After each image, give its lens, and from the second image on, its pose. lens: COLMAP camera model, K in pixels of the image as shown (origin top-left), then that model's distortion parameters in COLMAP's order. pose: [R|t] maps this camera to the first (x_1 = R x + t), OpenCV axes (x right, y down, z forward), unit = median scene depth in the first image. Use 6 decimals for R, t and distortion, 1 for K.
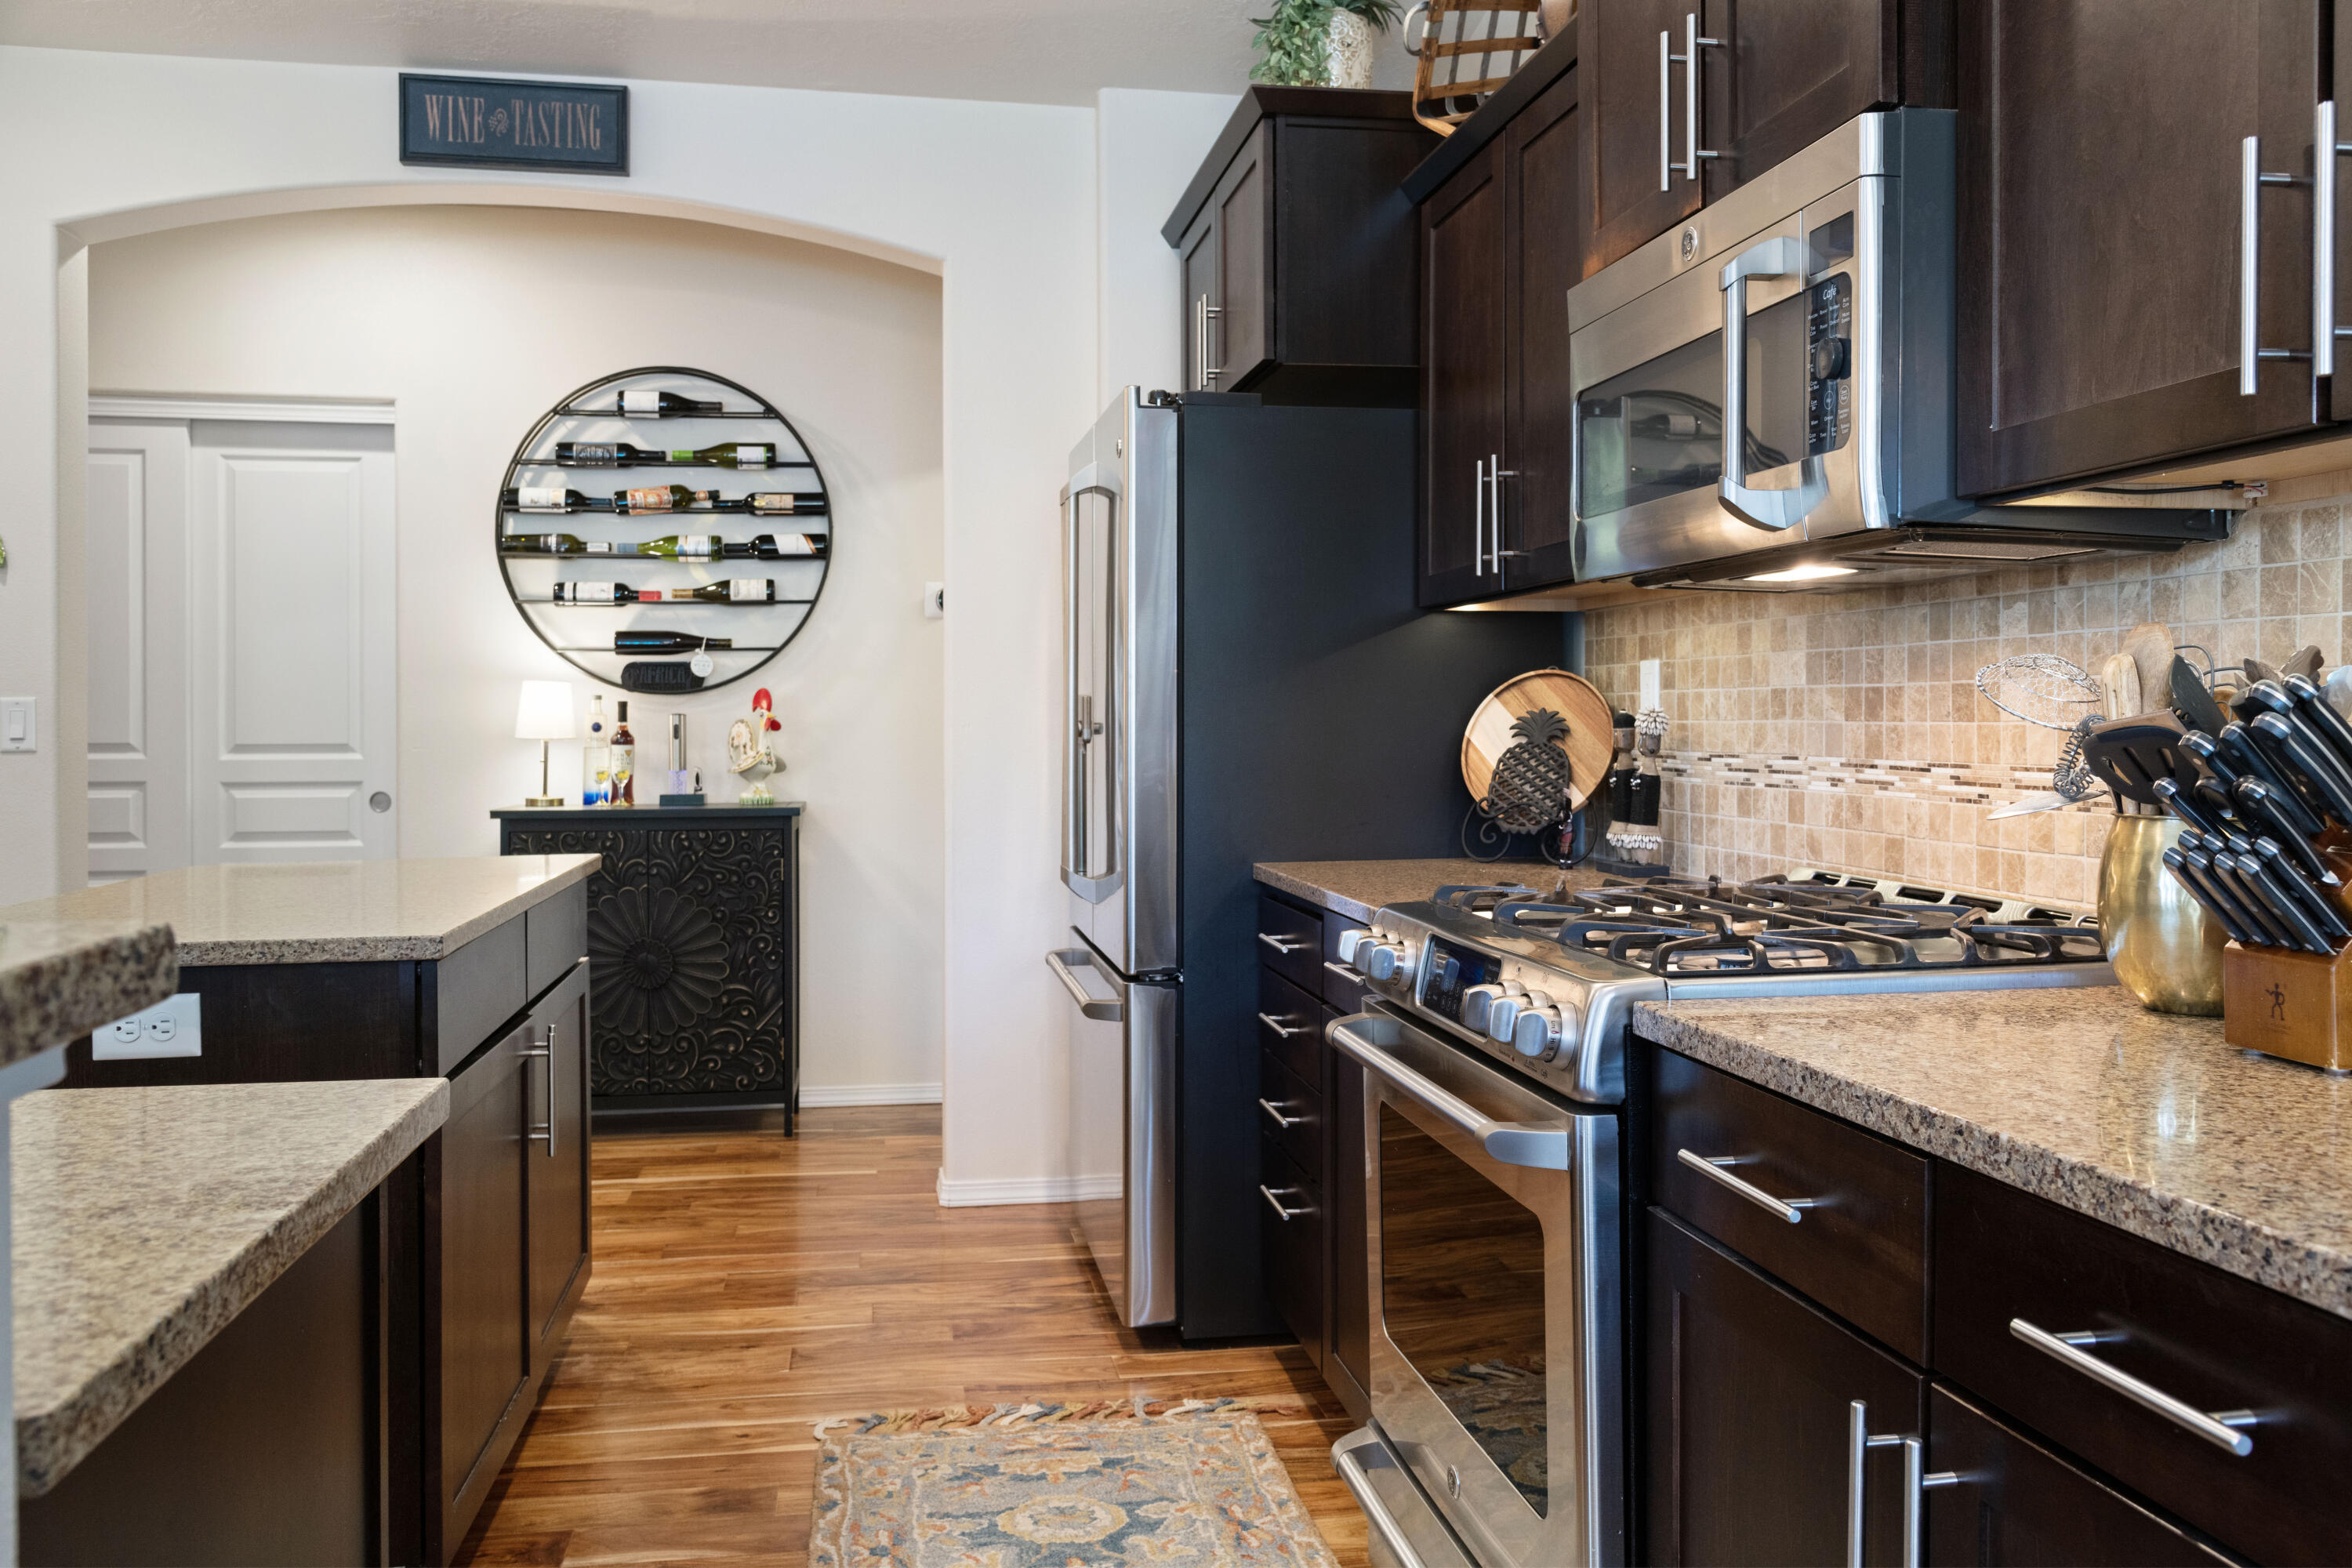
lens RADIAL K [[1728.4, 0, 1175.5], [0, 1728.4, 770.3], [0, 0, 1]] dist [-0.009277, 0.001470]
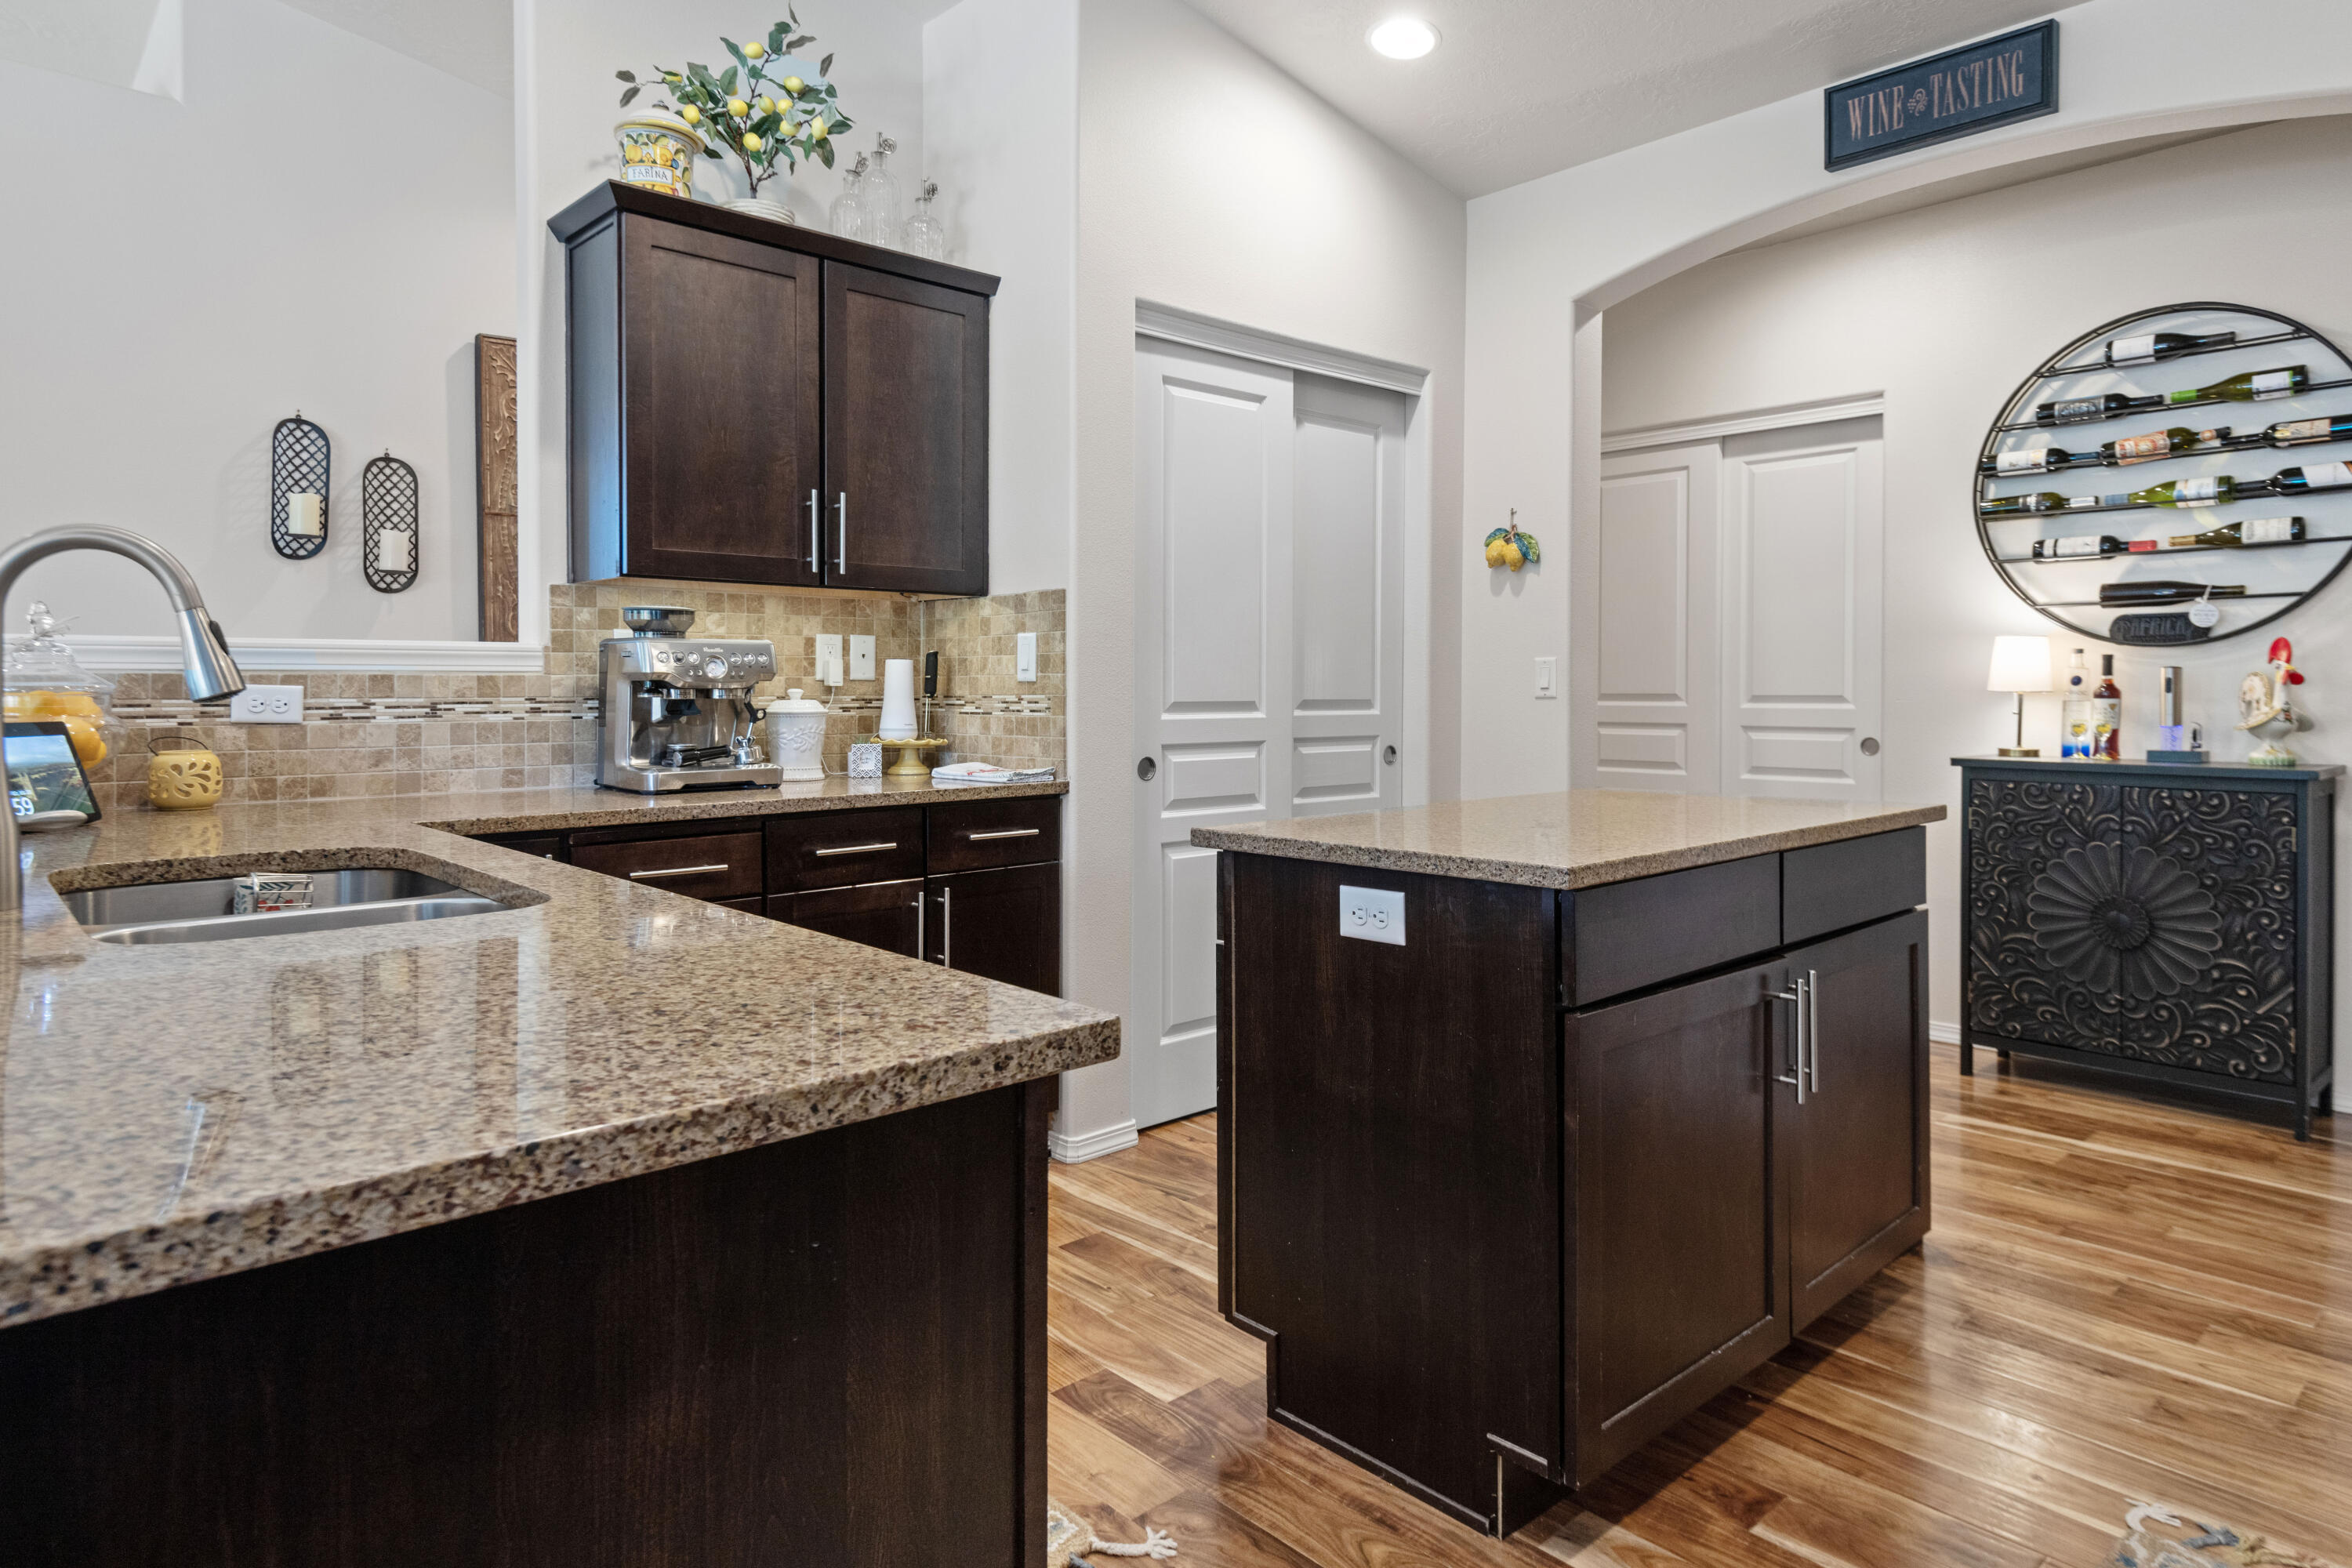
lens RADIAL K [[1352.0, 0, 1173.5], [0, 1352.0, 704.9], [0, 0, 1]] dist [0.008507, -0.007957]
pose [[0.540966, 0.012889, -0.840946, 0.045356], [-0.023588, 0.999722, 0.000148, 0.001489], [0.840714, 0.019756, 0.541119, 0.130791]]
